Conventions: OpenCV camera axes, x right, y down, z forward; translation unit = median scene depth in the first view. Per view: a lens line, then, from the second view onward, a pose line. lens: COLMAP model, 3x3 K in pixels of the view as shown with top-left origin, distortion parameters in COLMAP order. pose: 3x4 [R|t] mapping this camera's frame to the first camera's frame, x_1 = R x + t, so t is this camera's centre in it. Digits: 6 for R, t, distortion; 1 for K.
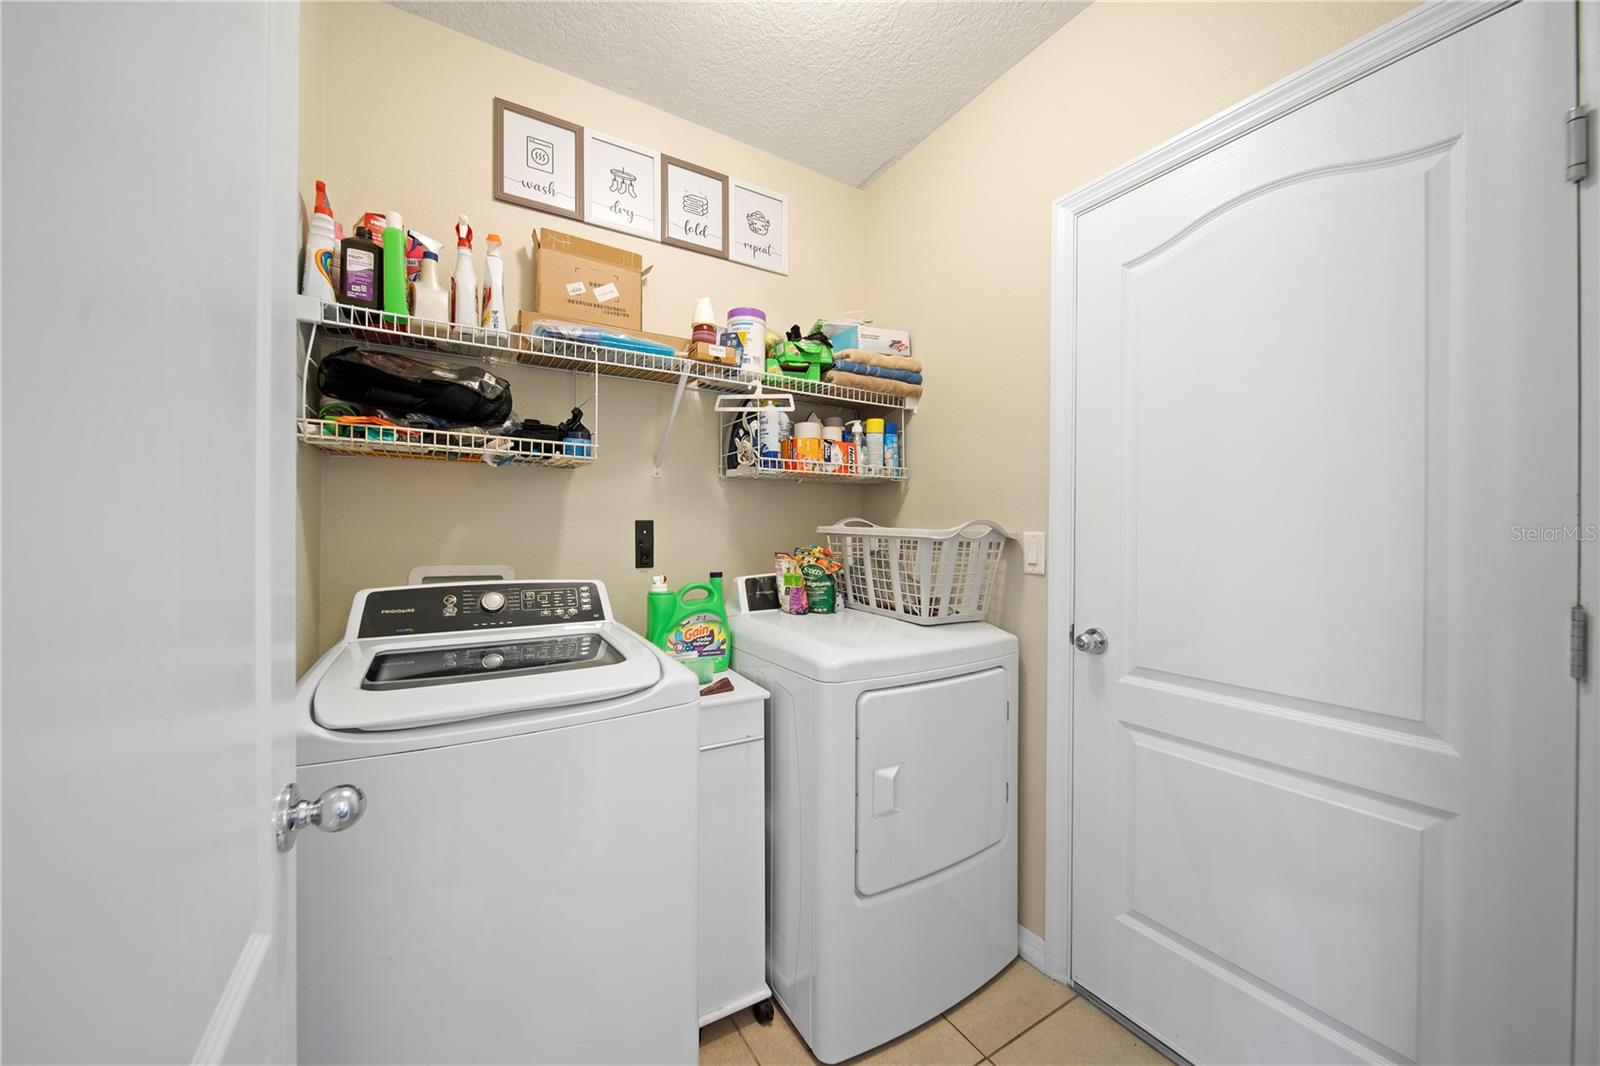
lens RADIAL K [[586.8, 0, 799.6], [0, 586.8, 533.4], [0, 0, 1]] dist [-0.001680, -0.000056]
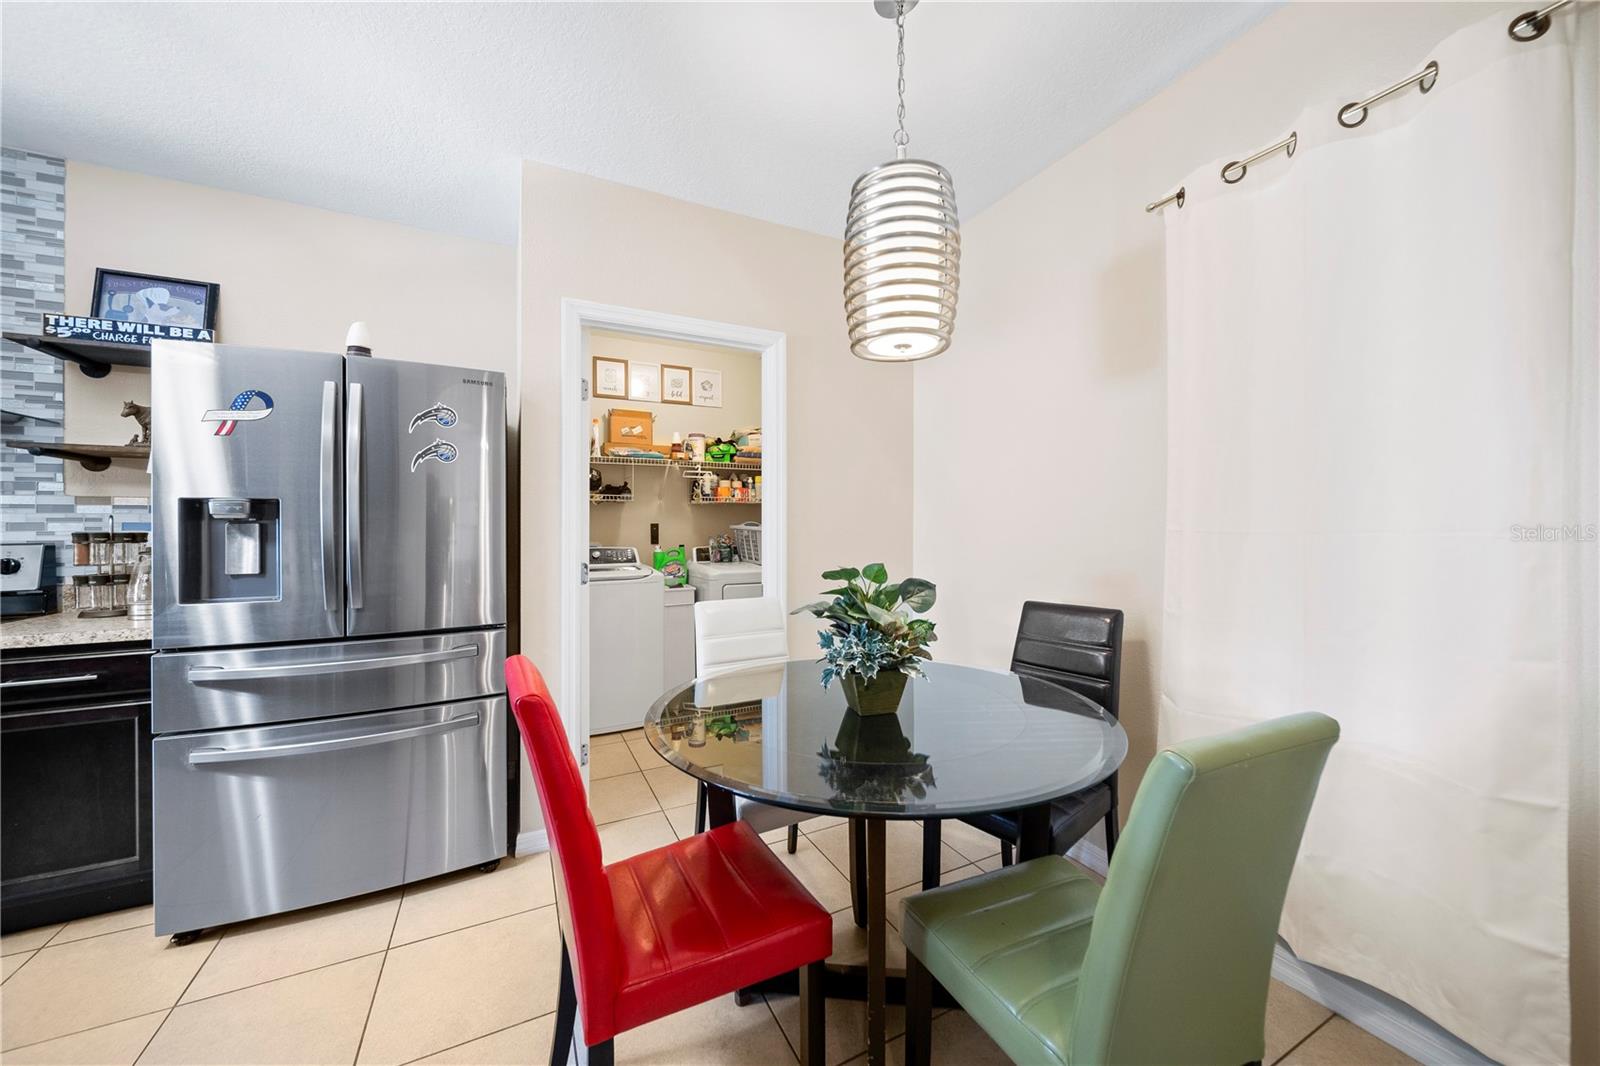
lens RADIAL K [[586.8, 0, 797.8], [0, 586.8, 528.7], [0, 0, 1]] dist [-0.001680, -0.000056]
pose [[0.996540, -0.006604, -0.082848, 0.510551], [0.006451, 0.999977, -0.002113, 0.006866], [0.082860, 0.001571, 0.996560, -1.312755]]
